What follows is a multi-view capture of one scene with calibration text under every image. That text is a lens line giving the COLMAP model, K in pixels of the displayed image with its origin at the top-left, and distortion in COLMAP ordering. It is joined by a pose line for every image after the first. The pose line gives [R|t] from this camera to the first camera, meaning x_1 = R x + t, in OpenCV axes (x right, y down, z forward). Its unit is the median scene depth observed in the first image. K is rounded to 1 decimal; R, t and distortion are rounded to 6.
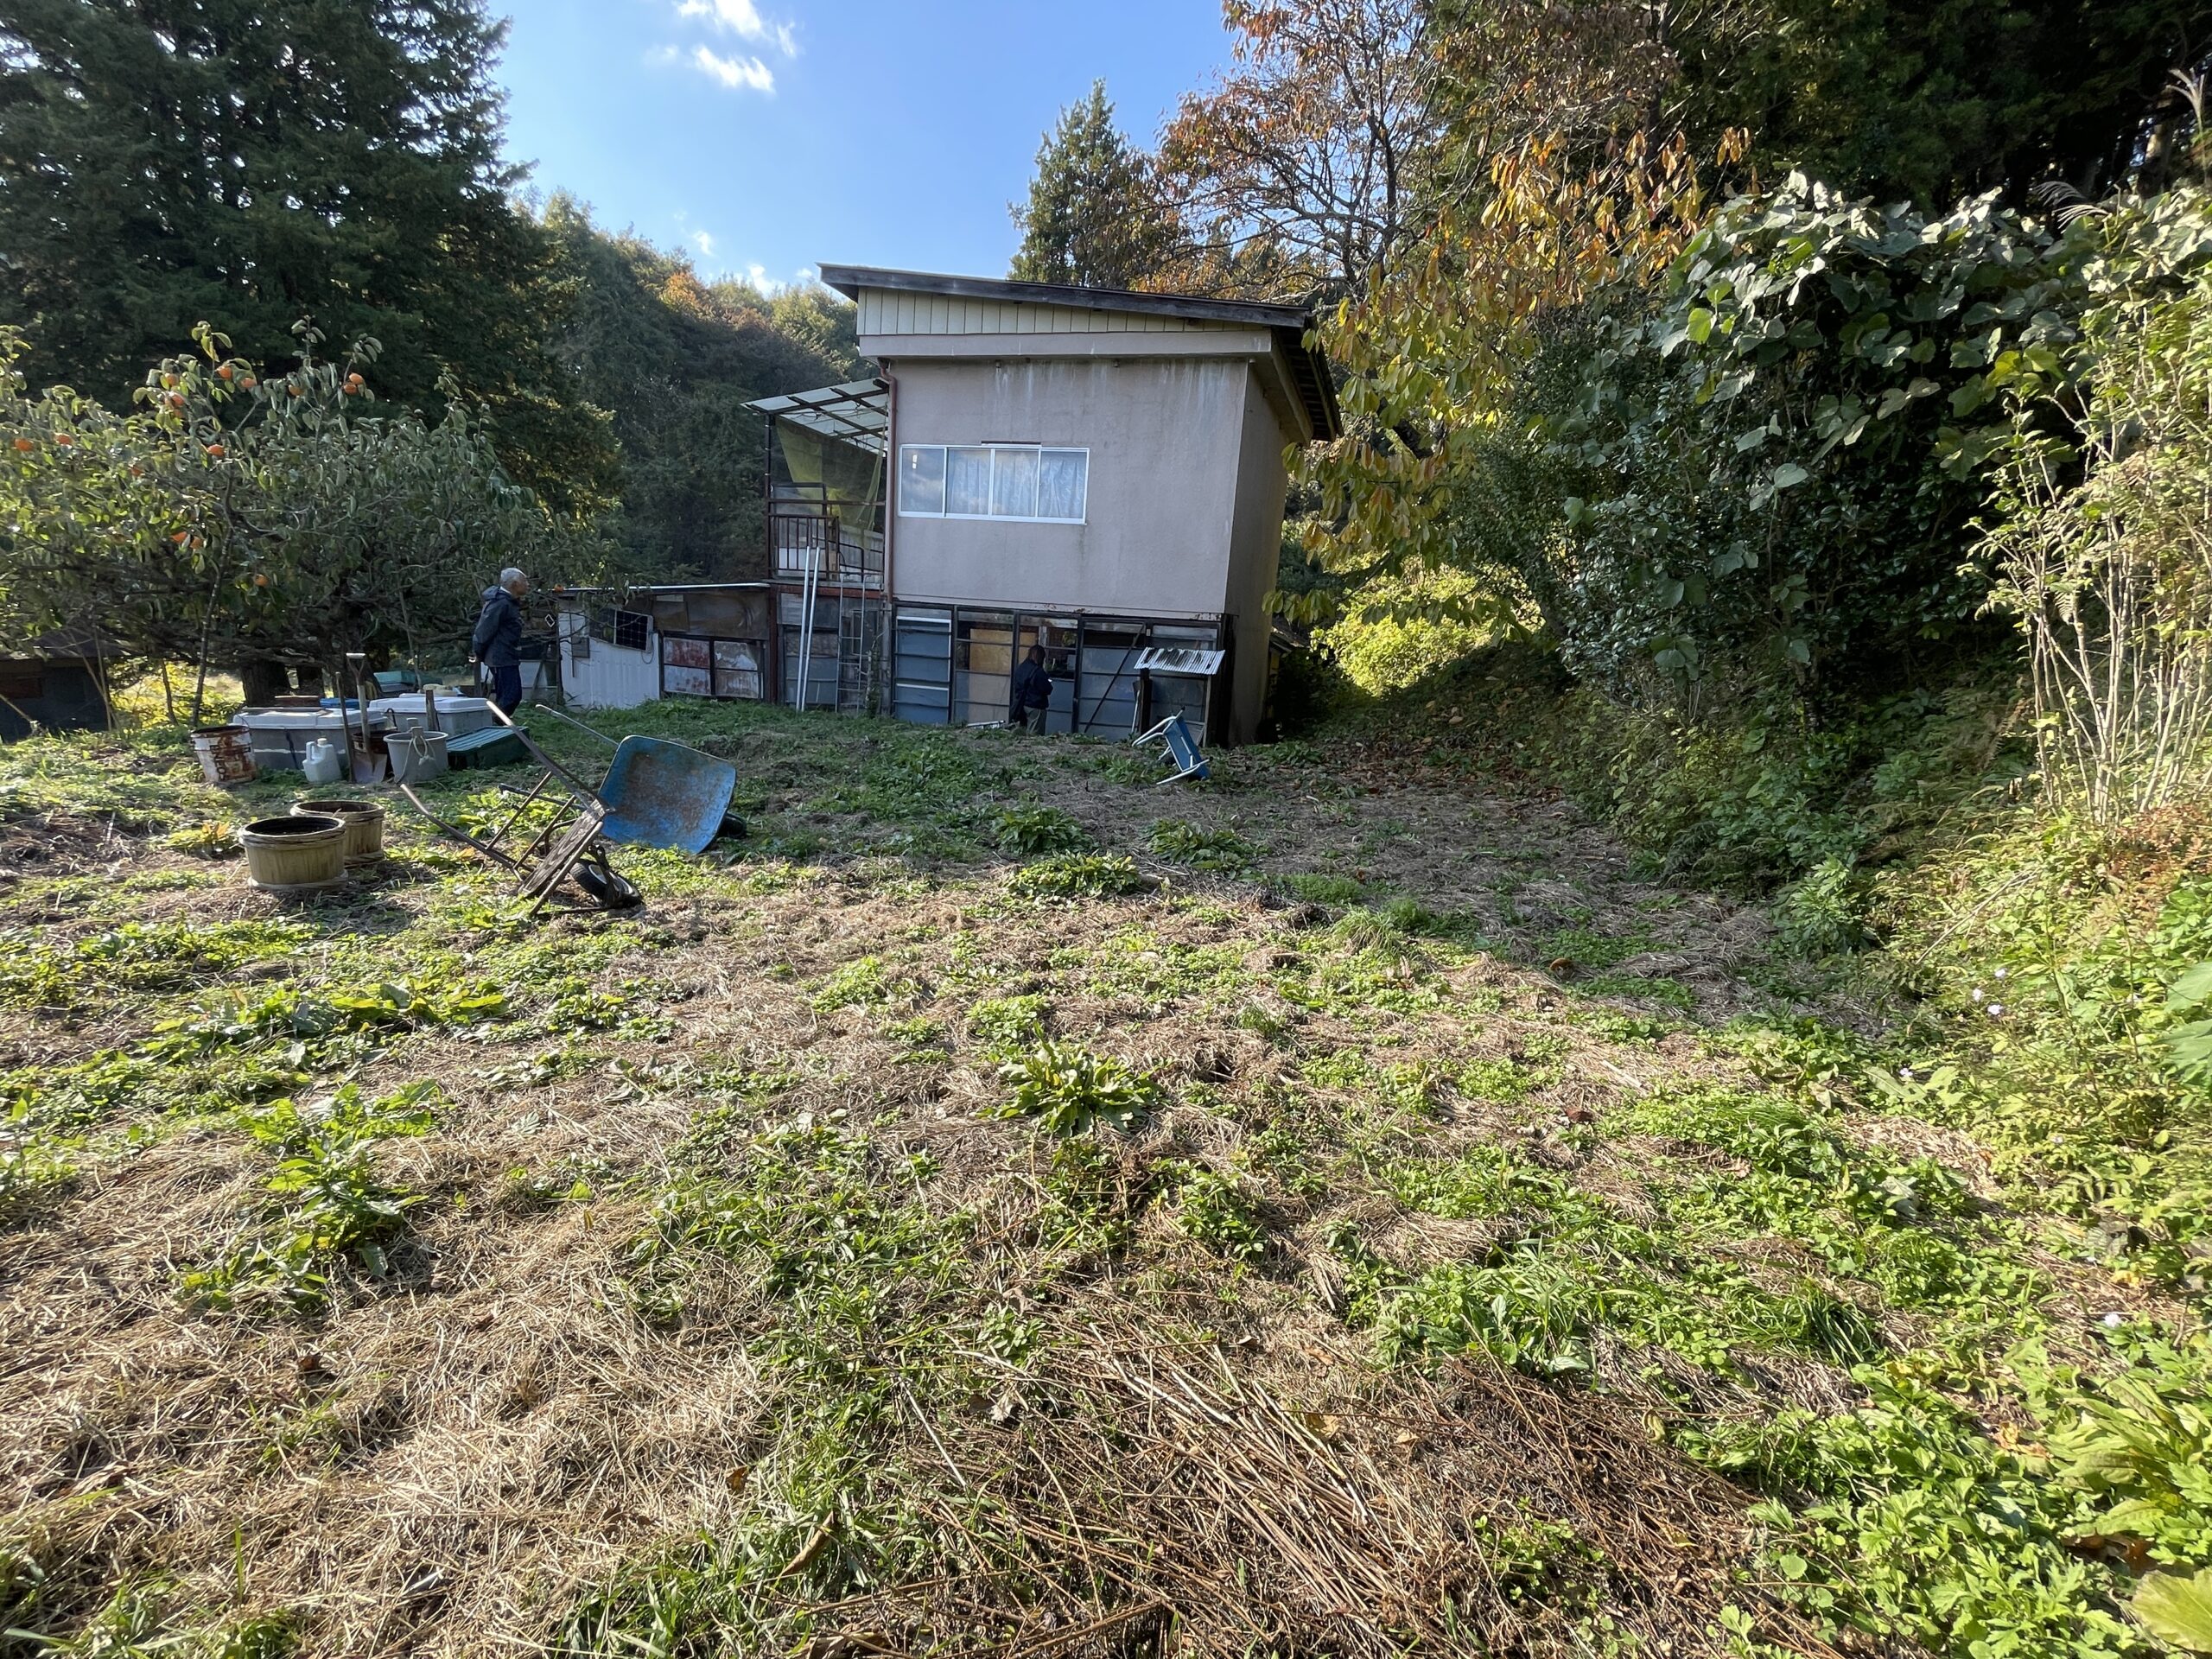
lens RADIAL K [[888.8, 0, 1109.2], [0, 888.8, 830.6], [0, 0, 1]] dist [-0.002719, 0.000874]
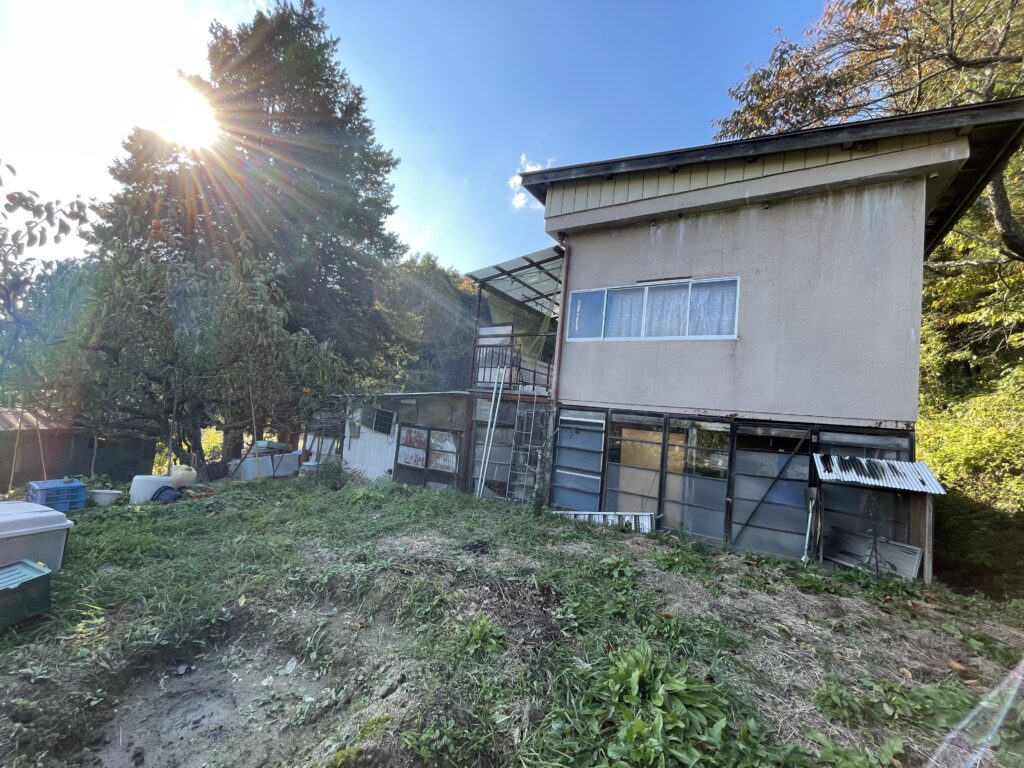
lens RADIAL K [[411.5, 0, 514.1], [0, 411.5, 385.6], [0, 0, 1]] dist [-0.002719, 0.000874]
pose [[0.957239, -0.002641, -0.289285, -0.134653], [-0.083369, 0.955019, -0.284585, -0.114007], [0.277024, 0.296534, 0.913961, 0.444373]]
